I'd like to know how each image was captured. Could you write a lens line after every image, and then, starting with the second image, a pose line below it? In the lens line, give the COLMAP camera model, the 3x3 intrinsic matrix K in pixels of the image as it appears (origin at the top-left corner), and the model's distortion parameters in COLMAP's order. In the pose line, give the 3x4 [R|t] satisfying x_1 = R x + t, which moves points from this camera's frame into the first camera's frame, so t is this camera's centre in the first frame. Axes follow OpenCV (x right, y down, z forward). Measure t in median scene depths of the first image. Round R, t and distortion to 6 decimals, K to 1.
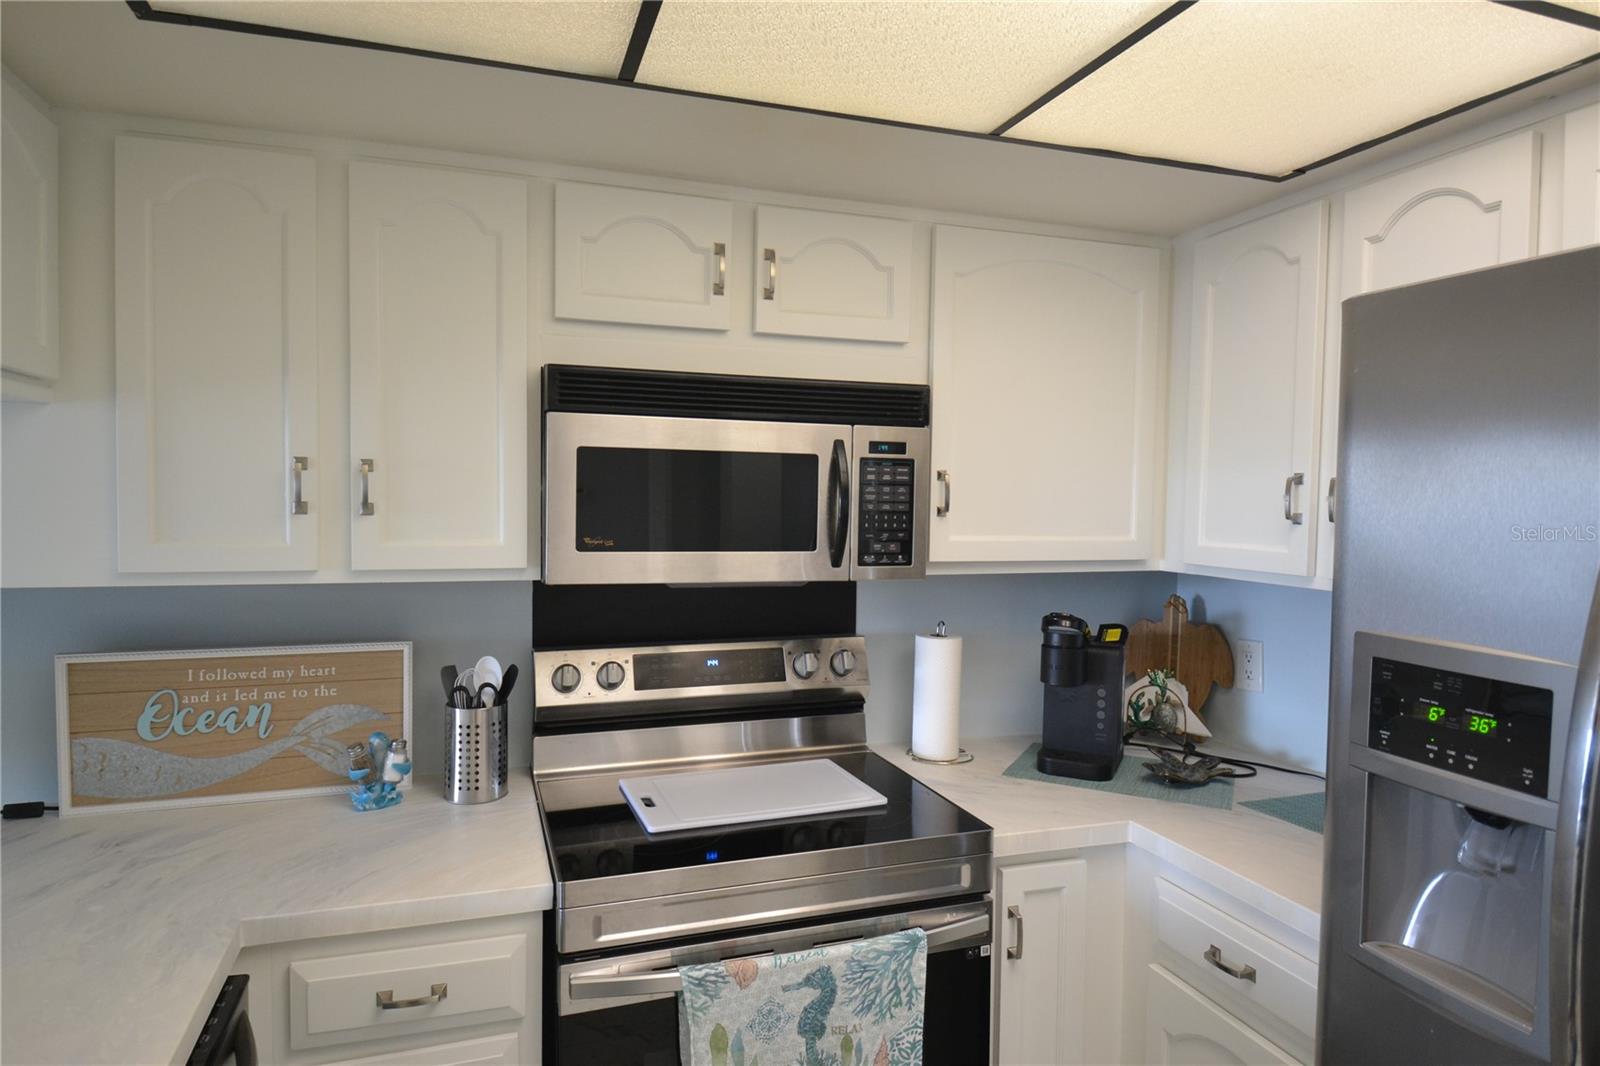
lens RADIAL K [[952.2, 0, 794.0], [0, 952.2, 528.7], [0, 0, 1]] dist [0.038440, -0.053649]
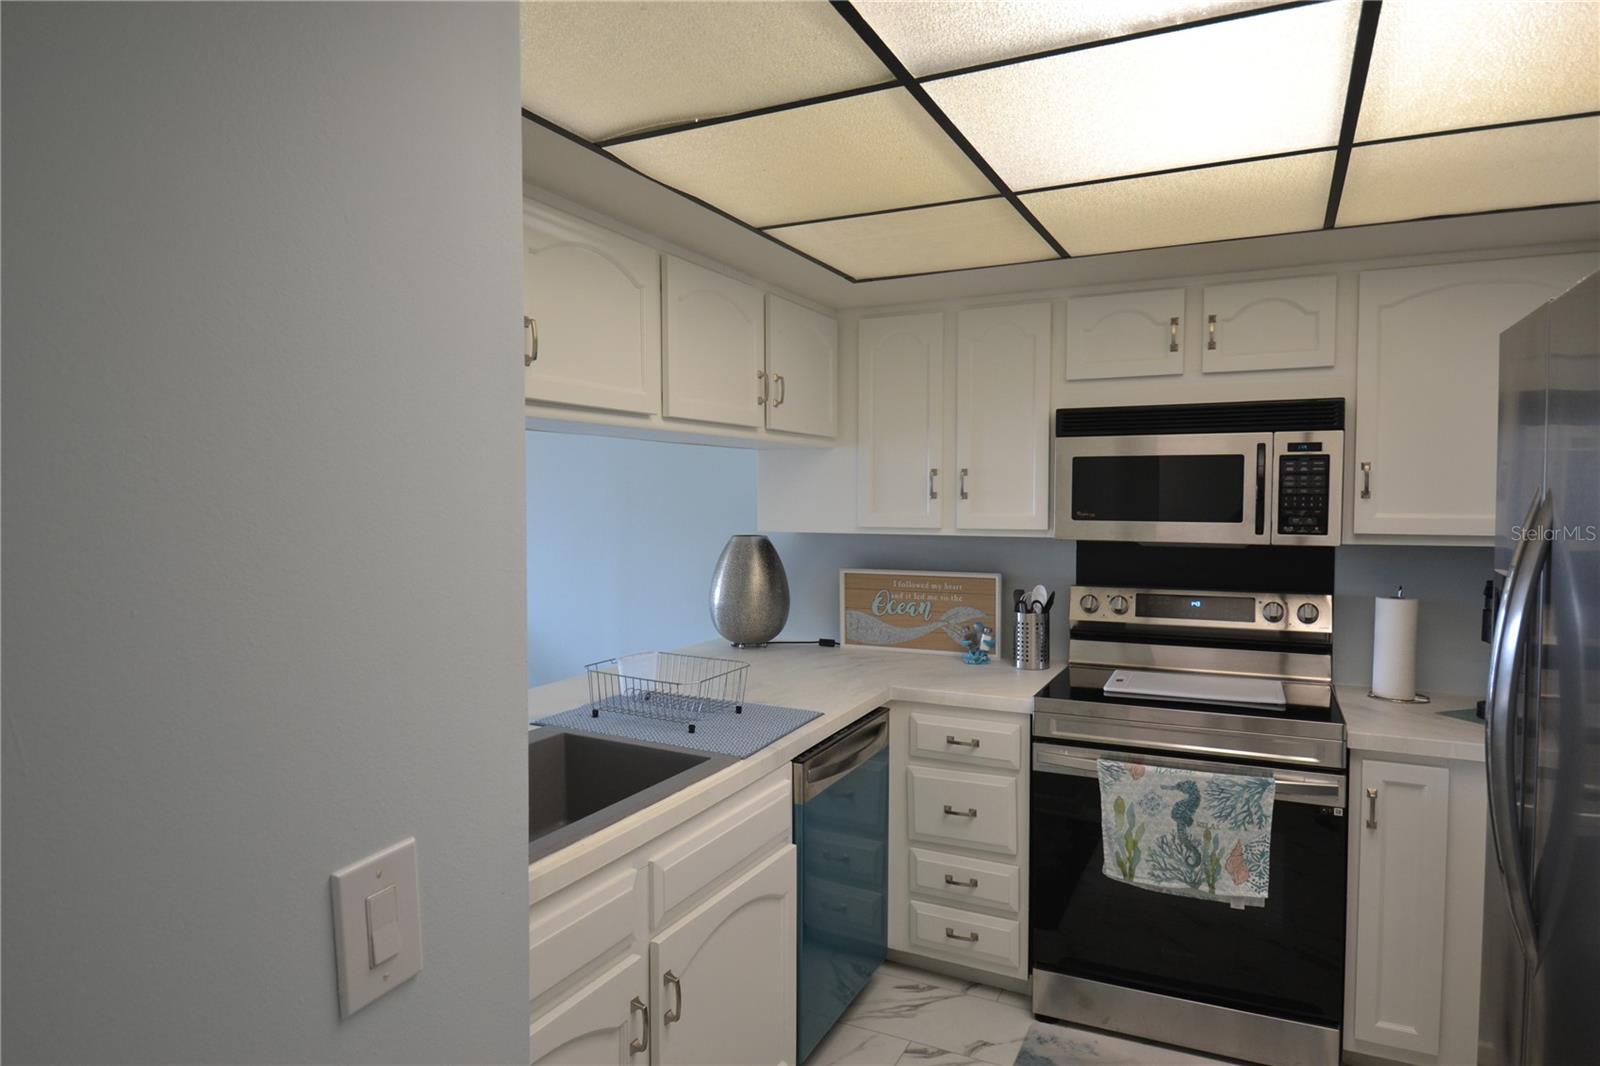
lens RADIAL K [[952.2, 0, 794.0], [0, 952.2, 528.7], [0, 0, 1]] dist [0.038440, -0.053649]
pose [[0.705263, 0.012851, -0.708829, 0.585506], [-0.014086, 0.999892, 0.004113, 0.037461], [0.708806, 0.007084, 0.705368, -0.498381]]
